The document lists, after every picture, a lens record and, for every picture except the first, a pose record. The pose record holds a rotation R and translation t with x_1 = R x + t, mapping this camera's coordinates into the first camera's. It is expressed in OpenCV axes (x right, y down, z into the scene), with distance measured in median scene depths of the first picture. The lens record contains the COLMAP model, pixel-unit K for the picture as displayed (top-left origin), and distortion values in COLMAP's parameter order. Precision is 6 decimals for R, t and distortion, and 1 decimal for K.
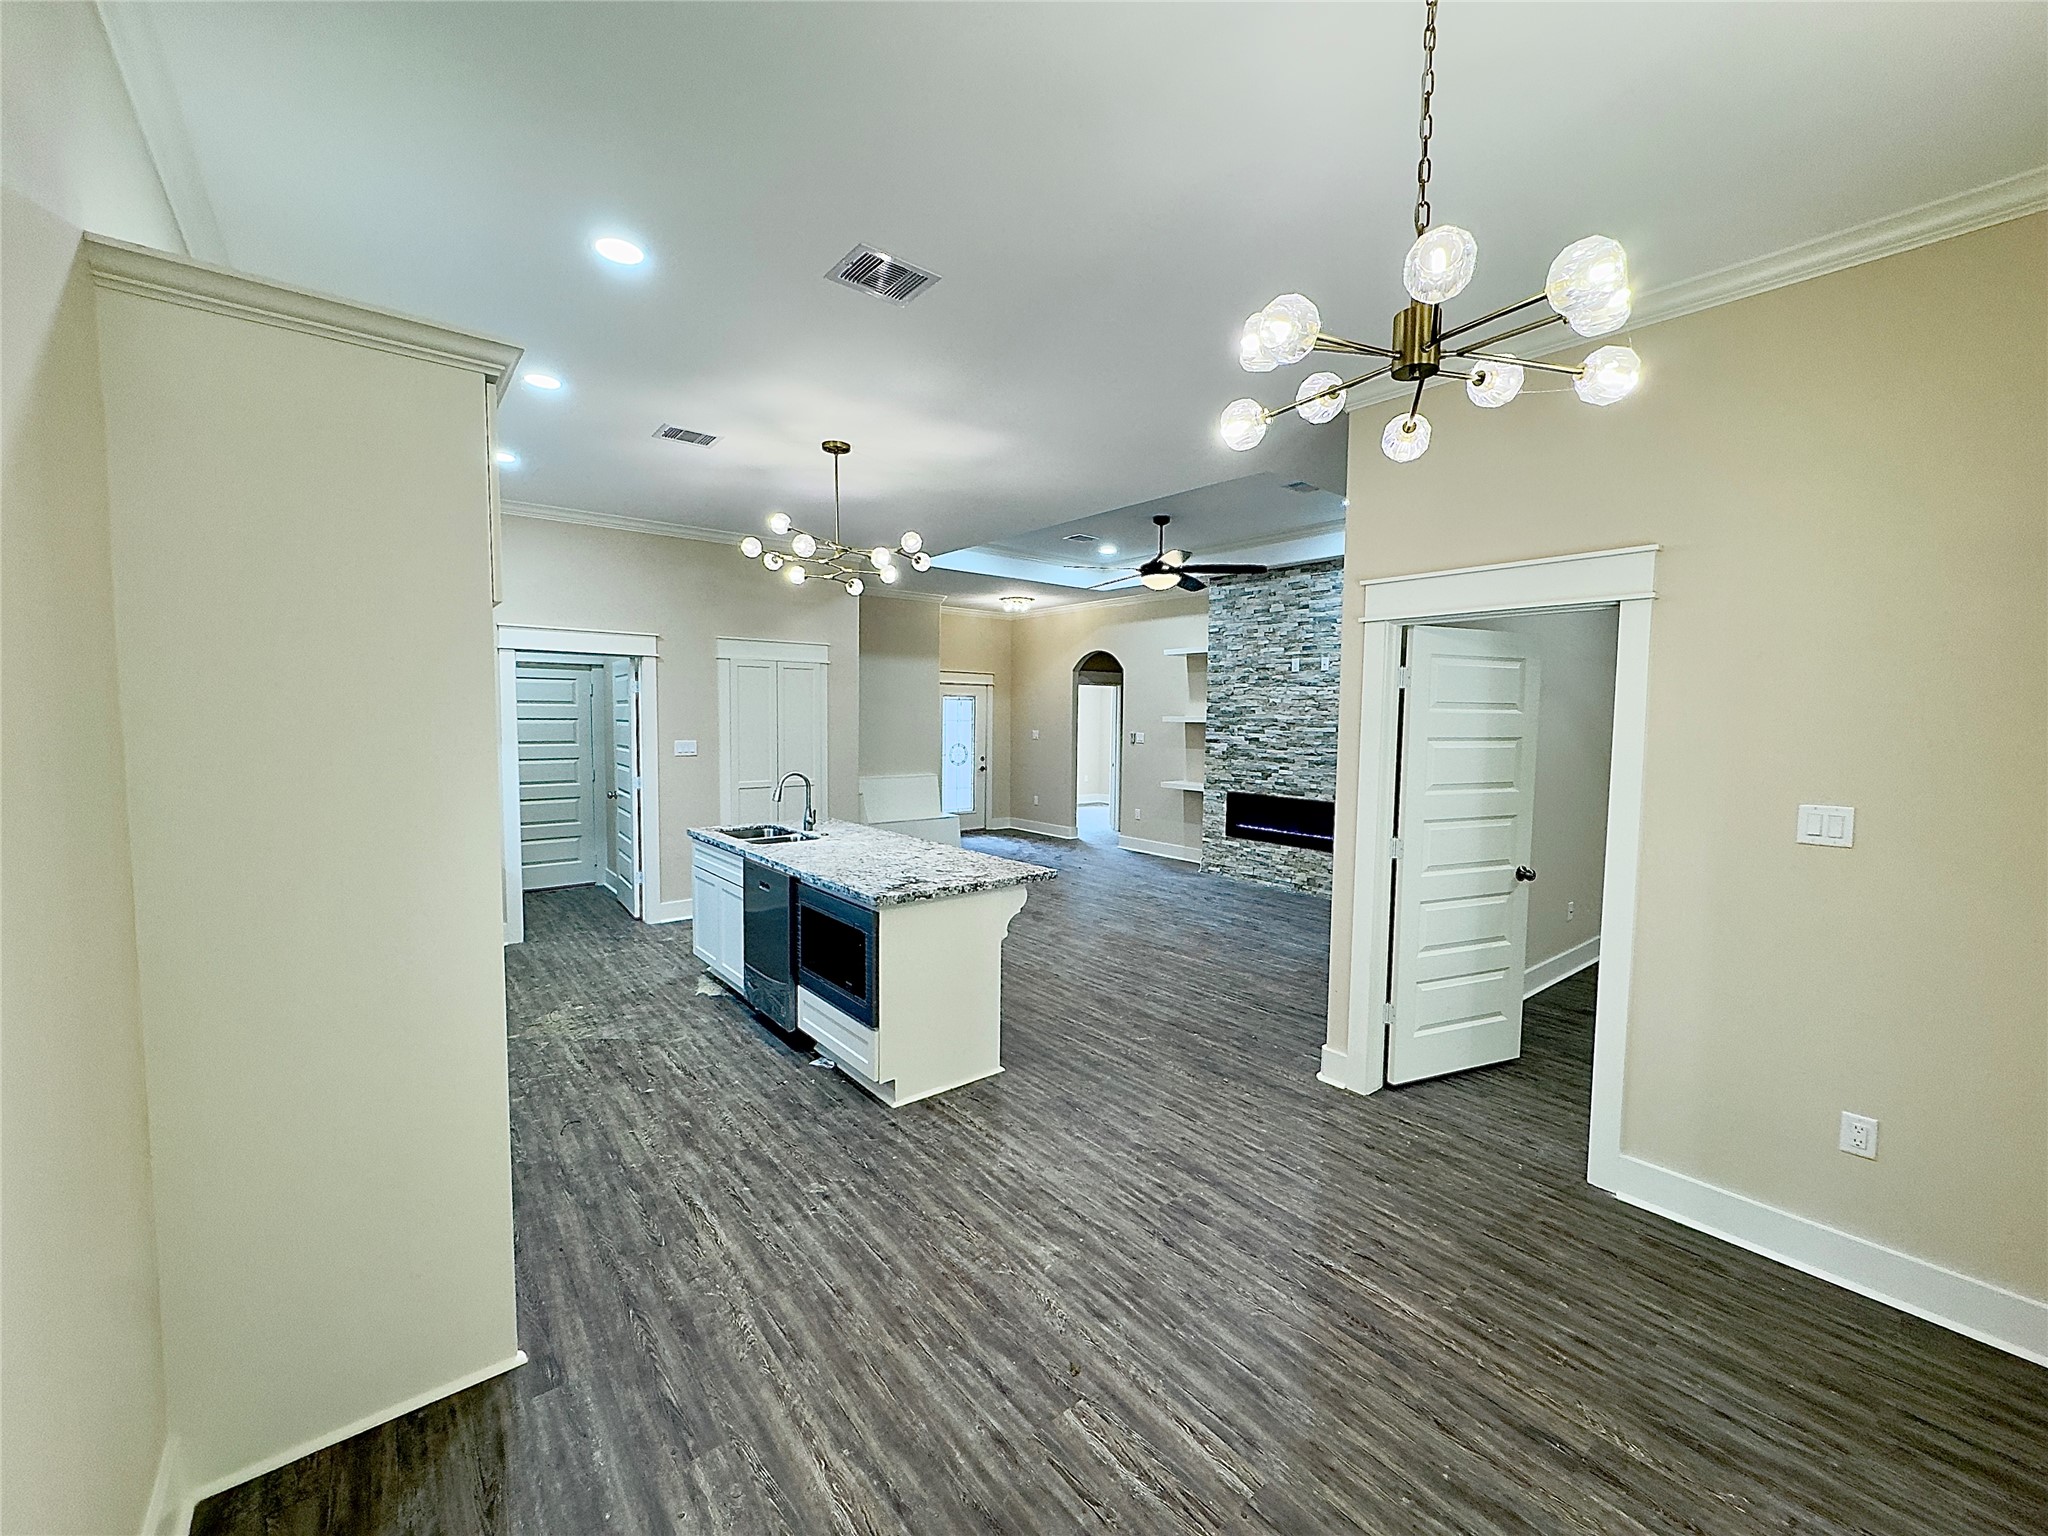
lens RADIAL K [[815.4, 0, 1027.6], [0, 815.4, 772.1], [0, 0, 1]] dist [-0.002831, 0.000758]
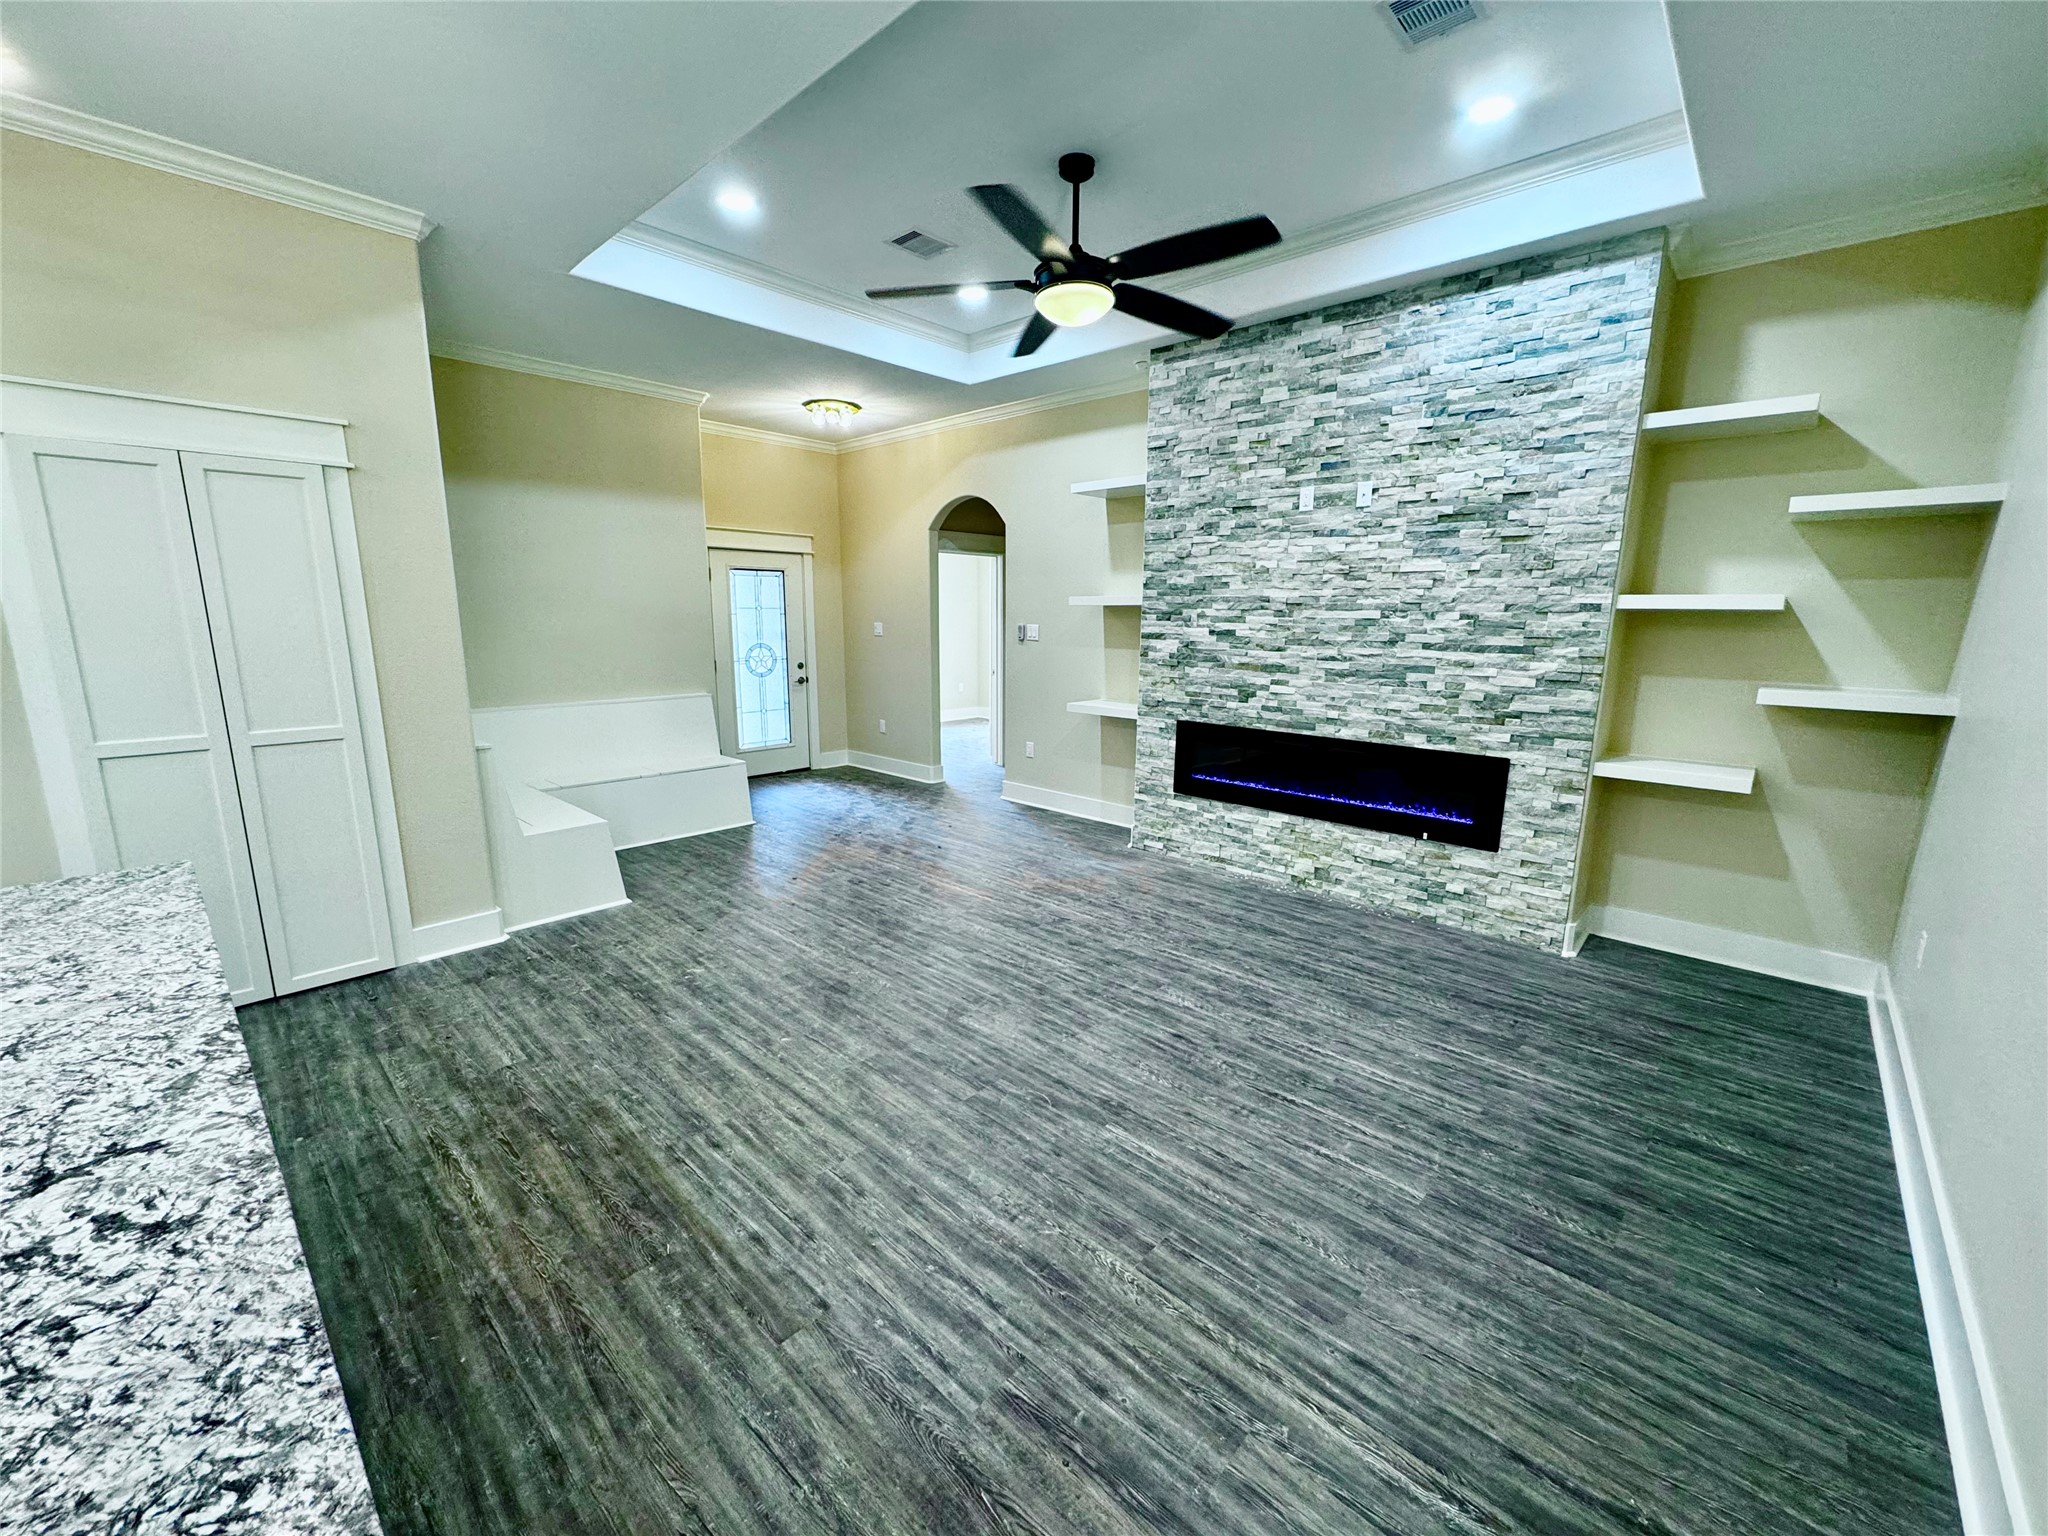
lens RADIAL K [[815.4, 0, 1023.7], [0, 815.4, 769.4], [0, 0, 1]] dist [-0.002831, 0.000758]
pose [[0.991063, -0.028476, 0.130323, 0.053937], [0.012420, 0.992404, 0.122389, -0.016523], [-0.132818, -0.119677, 0.983889, 0.434325]]
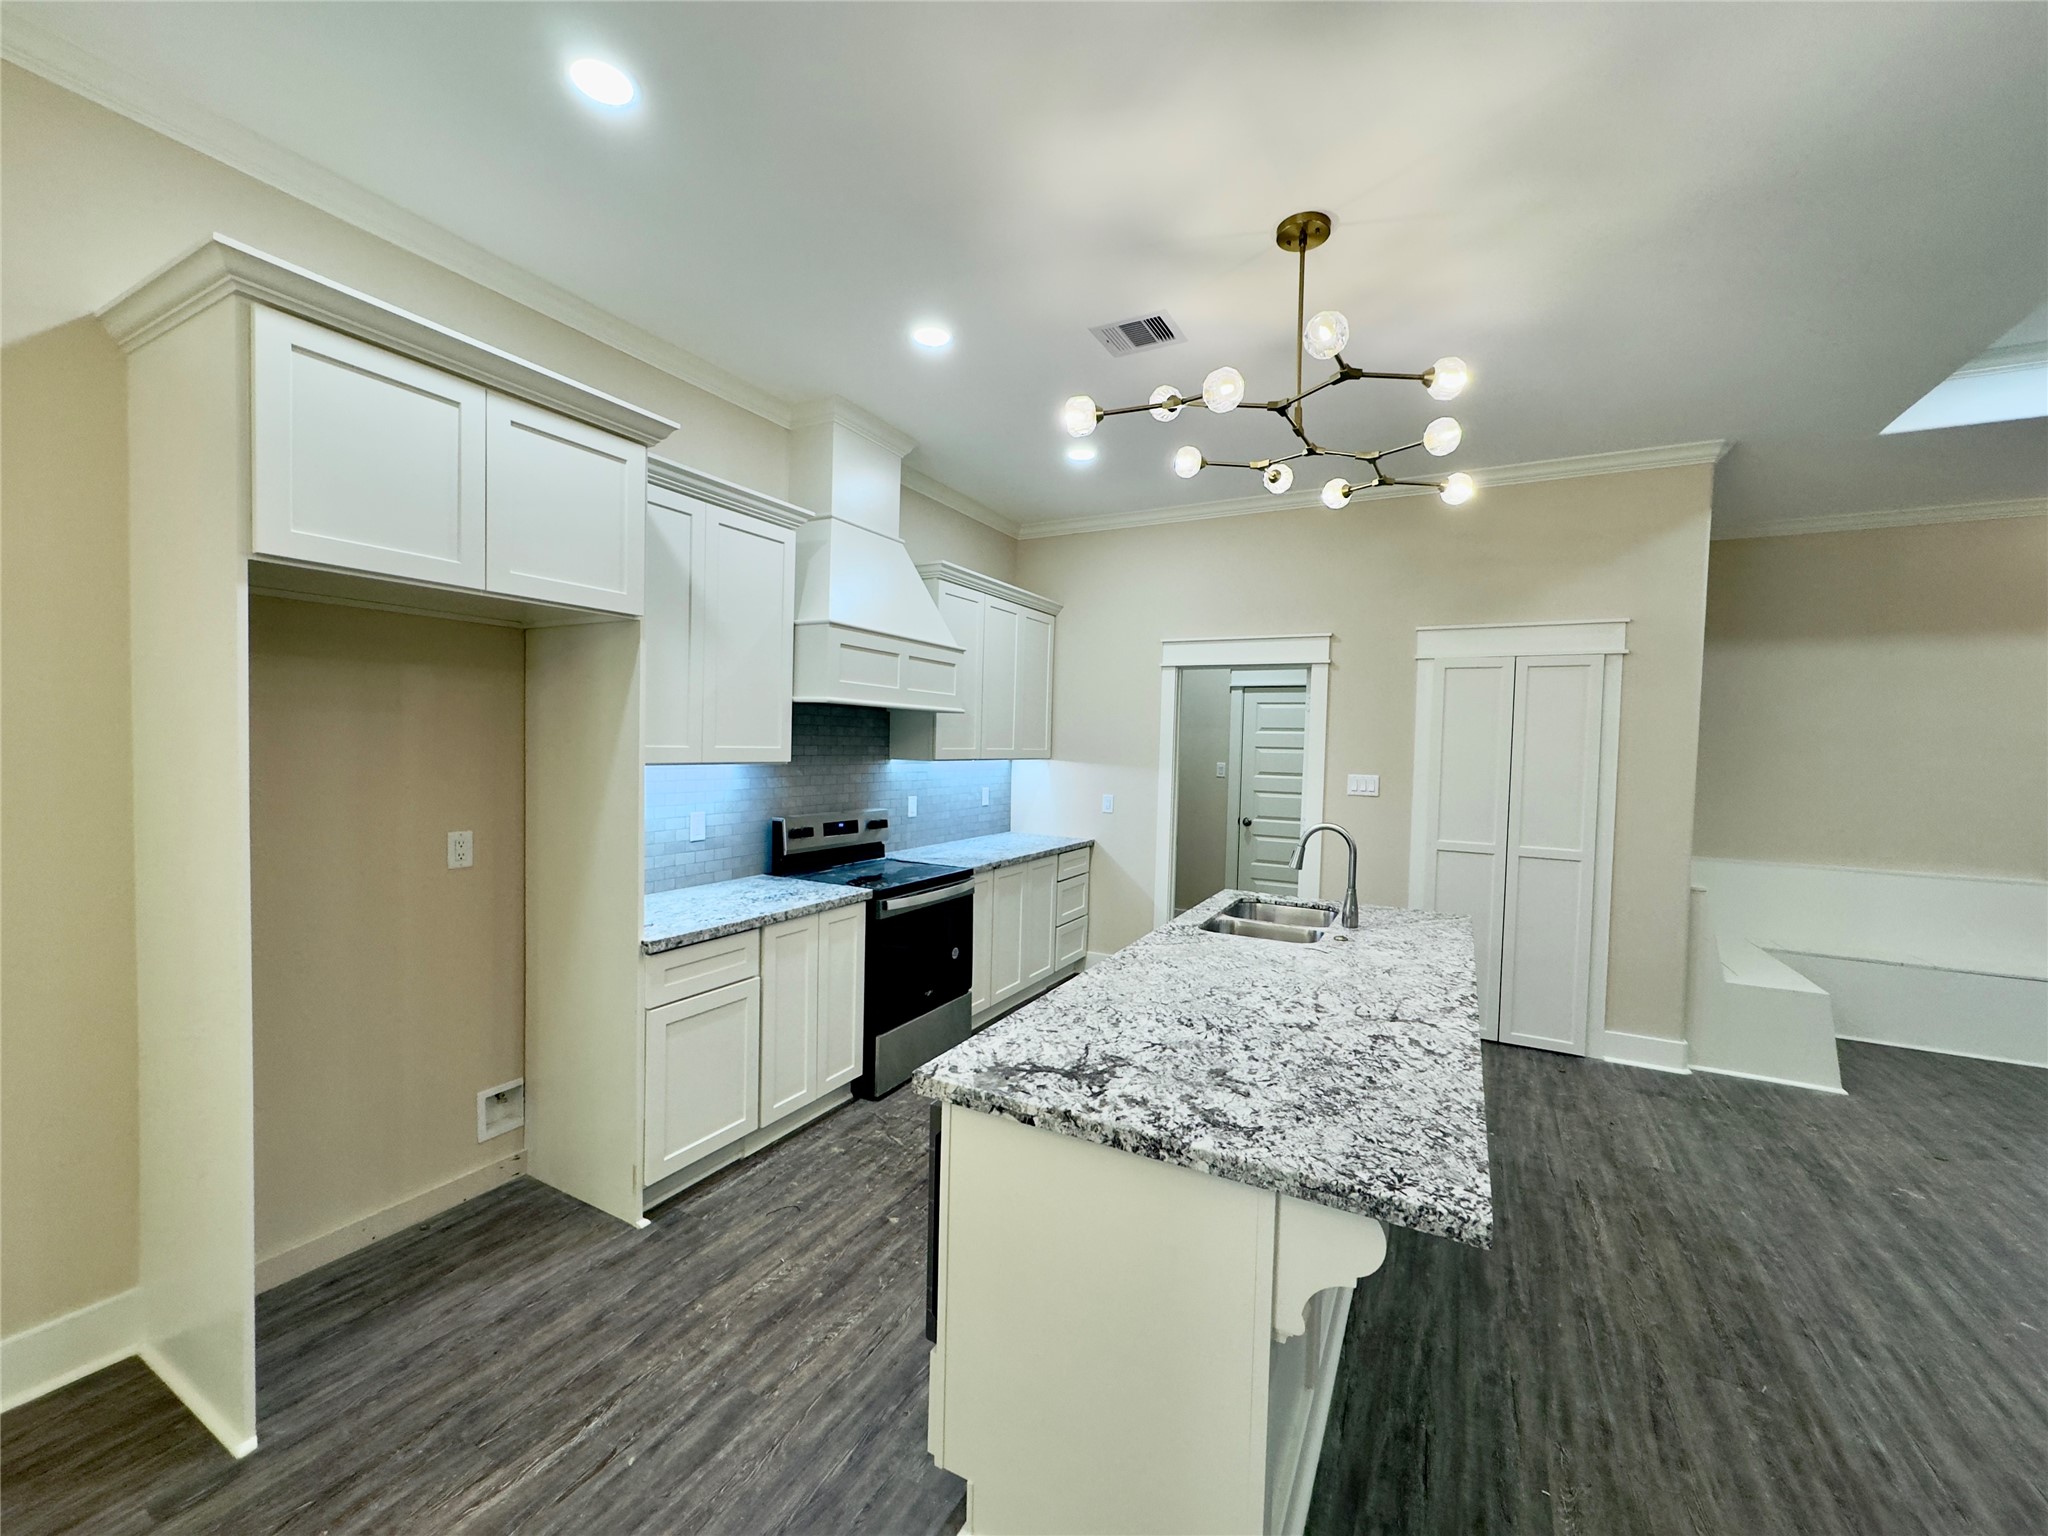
lens RADIAL K [[815.4, 0, 1030.7], [0, 815.4, 768.4], [0, 0, 1]] dist [-0.002831, 0.000758]
pose [[0.381148, 0.028767, -0.924066, 0.115262], [-0.086487, 0.996242, -0.004659, -0.012110], [0.920460, 0.081695, 0.382203, 0.355412]]
